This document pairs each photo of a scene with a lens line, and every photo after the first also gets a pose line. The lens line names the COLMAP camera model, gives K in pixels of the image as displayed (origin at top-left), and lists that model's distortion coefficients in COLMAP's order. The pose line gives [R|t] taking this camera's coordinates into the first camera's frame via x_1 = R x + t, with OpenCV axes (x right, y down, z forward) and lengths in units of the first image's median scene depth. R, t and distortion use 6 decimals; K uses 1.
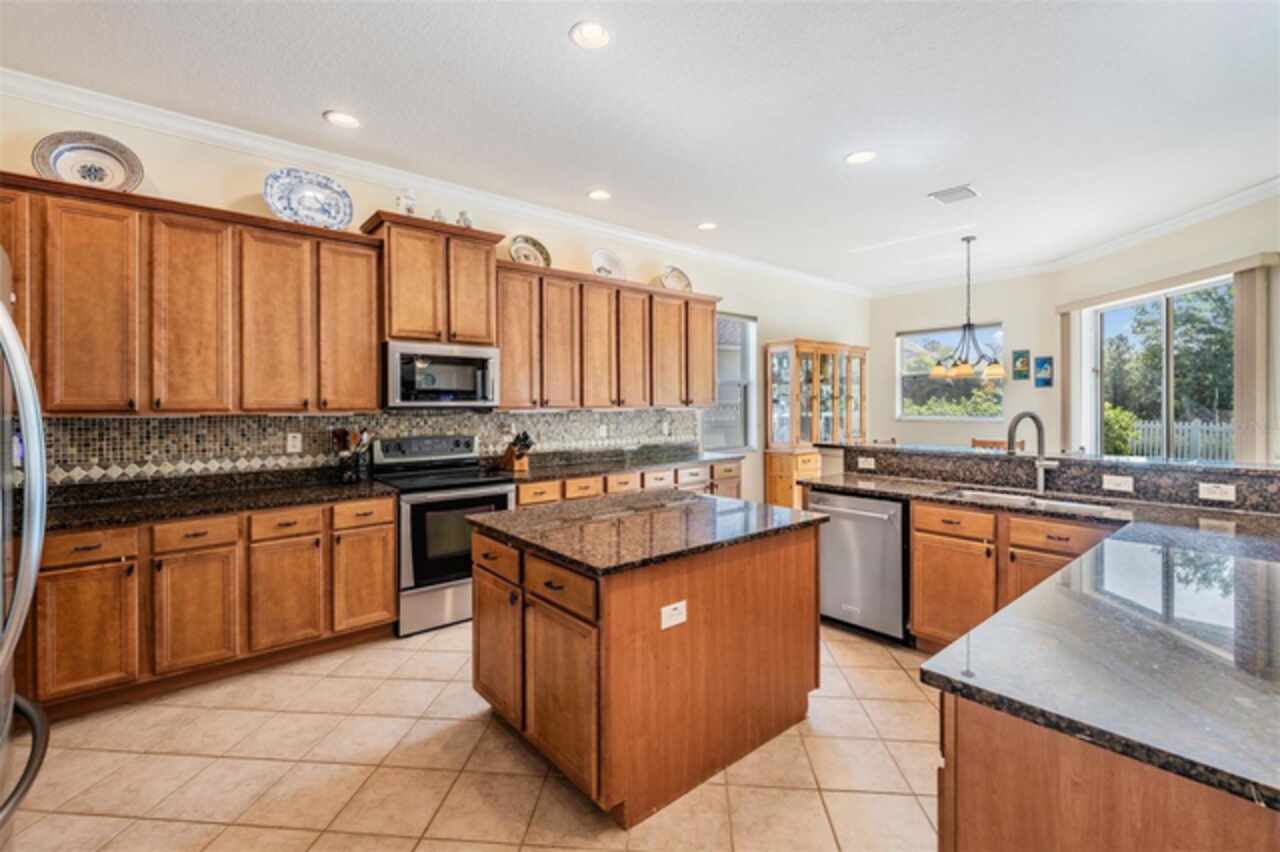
lens RADIAL K [[578.4, 0, 653.8], [0, 578.4, 407.7], [0, 0, 1]] dist [0.000626, -0.000412]
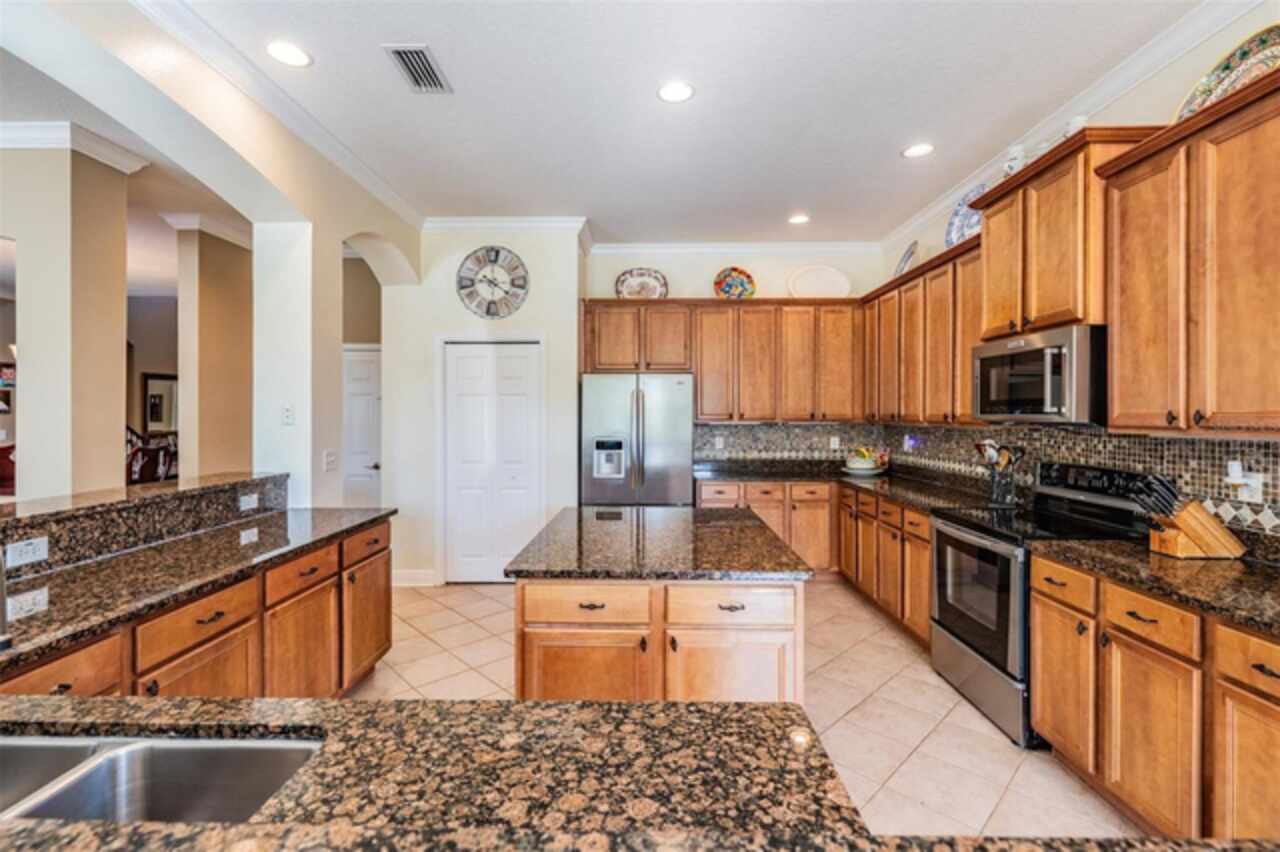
lens RADIAL K [[578.4, 0, 638.9], [0, 578.4, 420.8], [0, 0, 1]] dist [0.000626, -0.000412]
pose [[-0.664790, 0.021555, -0.746720, 0.482308], [0.012512, 0.999765, 0.017720, -0.023073], [0.746926, 0.002437, -0.664903, 1.080736]]
